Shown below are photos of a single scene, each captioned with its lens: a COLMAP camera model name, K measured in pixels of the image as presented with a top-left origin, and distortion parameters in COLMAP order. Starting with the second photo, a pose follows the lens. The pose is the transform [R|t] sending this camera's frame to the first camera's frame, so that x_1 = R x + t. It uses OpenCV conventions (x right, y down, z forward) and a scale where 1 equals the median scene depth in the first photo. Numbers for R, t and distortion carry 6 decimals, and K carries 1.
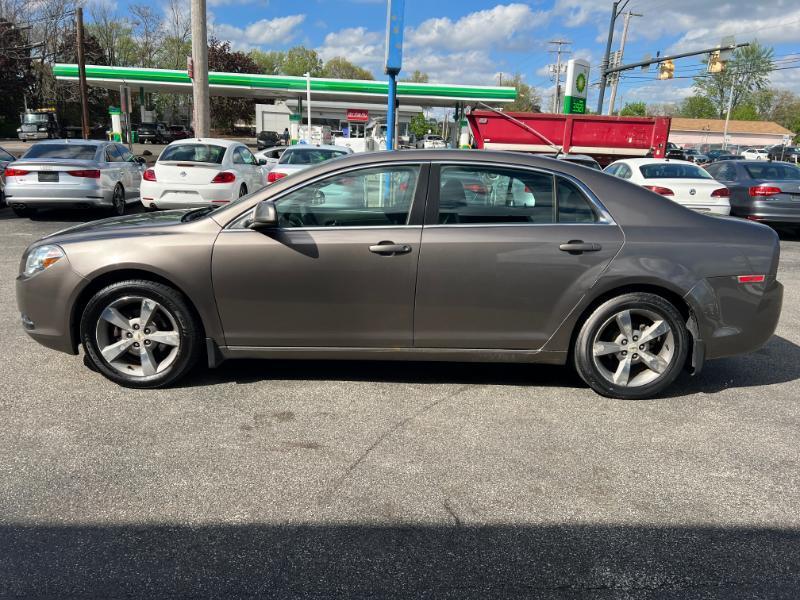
lens RADIAL K [[596.3, 0, 400.0], [0, 596.3, 300.0], [0, 0, 1]] dist [0.039810, -0.042626]
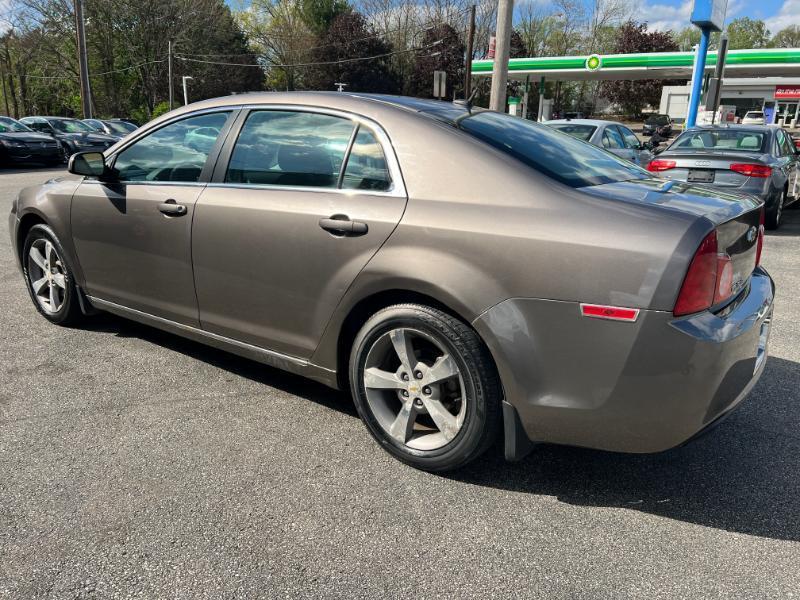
lens RADIAL K [[599.1, 0, 403.7], [0, 599.1, 297.4], [0, 0, 1]] dist [0.037909, -0.037247]
pose [[0.802556, 0.145371, -0.578595, 0.734947], [-0.137632, 0.988811, 0.057530, -0.052697], [0.580484, 0.033462, 0.813584, 0.464160]]
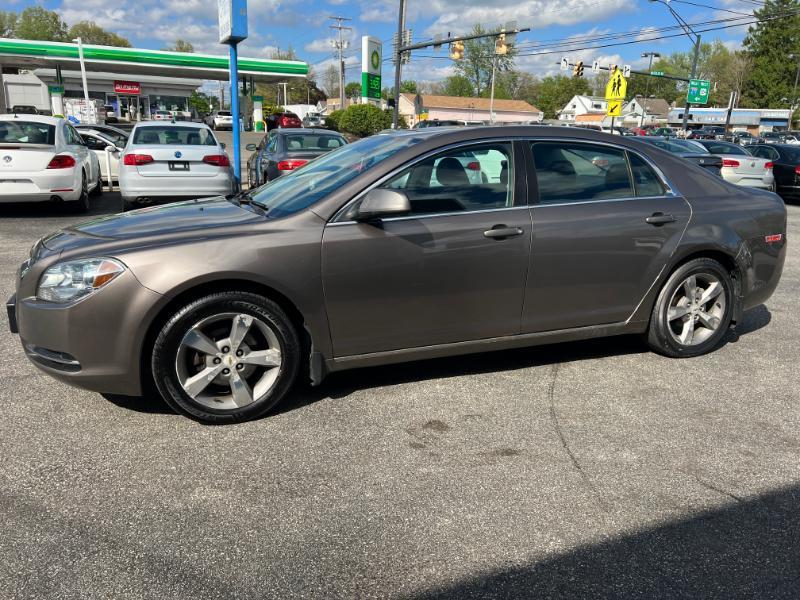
lens RADIAL K [[596.3, 0, 400.0], [0, 596.3, 300.0], [0, 0, 1]] dist [0.039810, -0.042626]
pose [[0.938445, -0.102946, 0.329731, -0.467706], [0.090858, 0.994510, 0.051909, -0.041876], [-0.333265, -0.018755, 0.942647, 0.153526]]
